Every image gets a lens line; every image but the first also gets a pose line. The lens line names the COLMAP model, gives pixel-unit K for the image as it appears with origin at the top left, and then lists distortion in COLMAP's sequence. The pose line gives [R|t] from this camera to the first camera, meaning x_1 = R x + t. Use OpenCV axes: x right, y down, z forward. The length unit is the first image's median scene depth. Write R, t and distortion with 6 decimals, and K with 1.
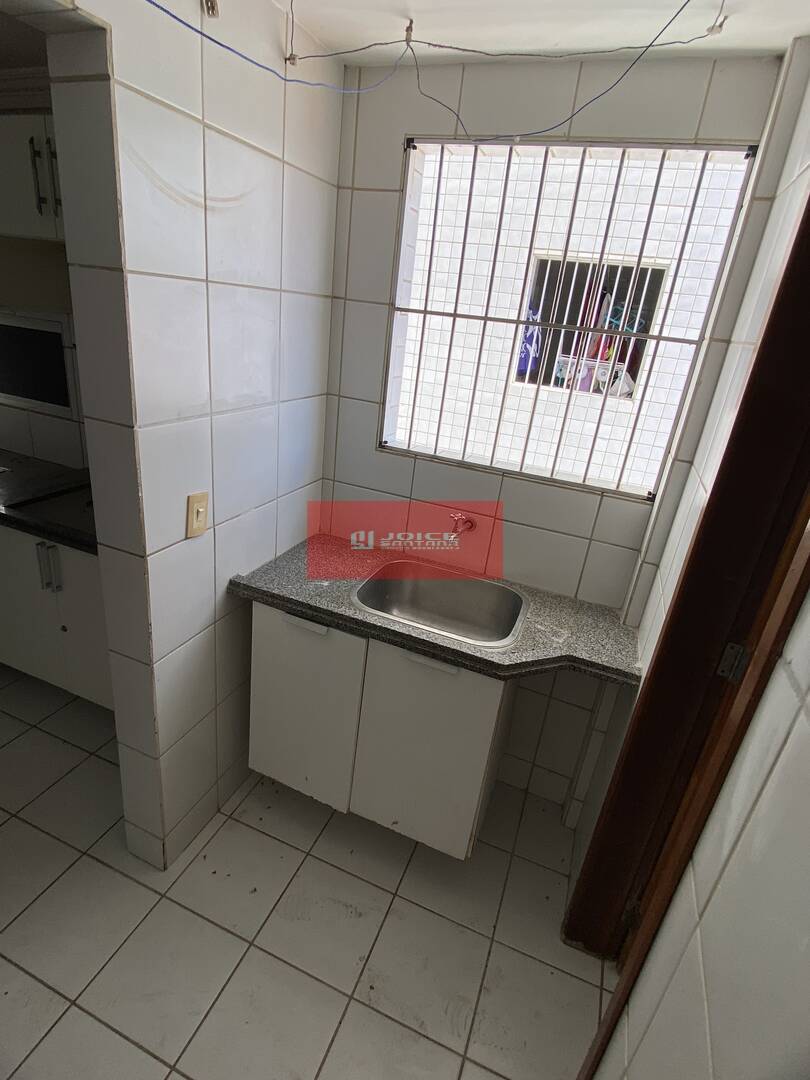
lens RADIAL K [[561.2, 0, 406.9], [0, 561.2, 540.8], [0, 0, 1]] dist [0.016346, -0.015353]
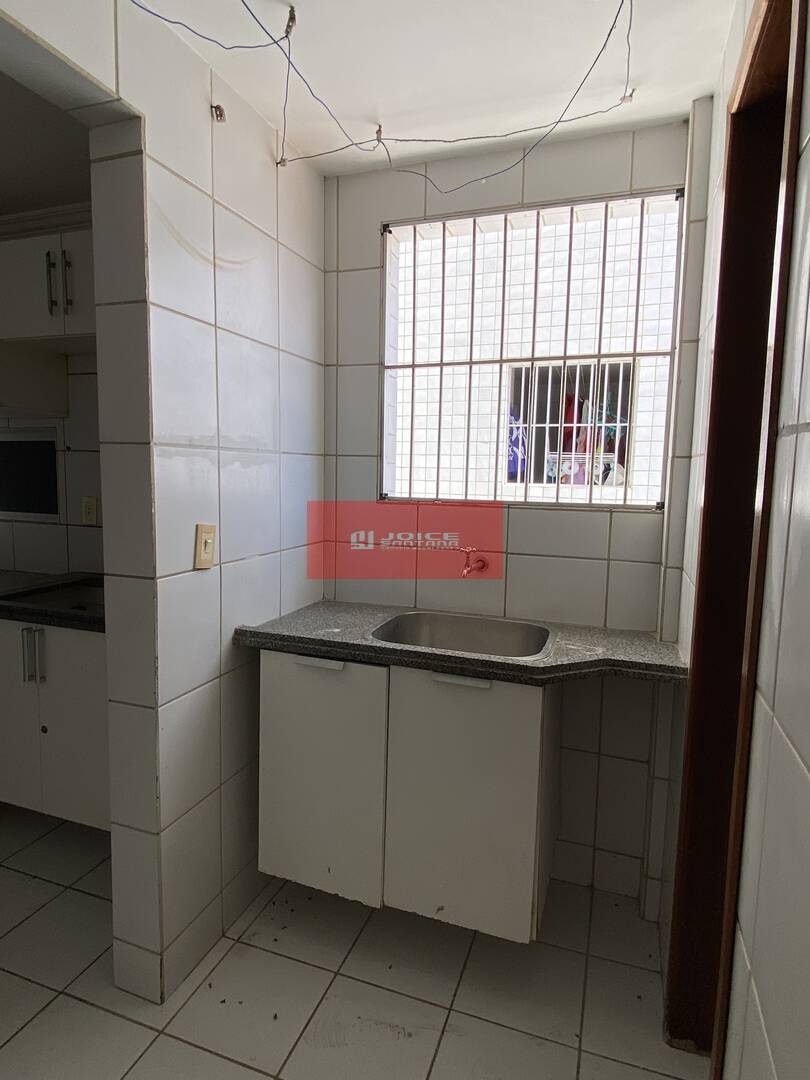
lens RADIAL K [[628.2, 0, 407.9], [0, 628.2, 535.8], [0, 0, 1]] dist [0.020141, -0.015460]
pose [[0.995034, -0.096010, 0.026267, -0.041853], [0.099526, 0.955498, -0.277703, 0.239900], [0.001564, 0.278938, 0.960308, -0.049968]]
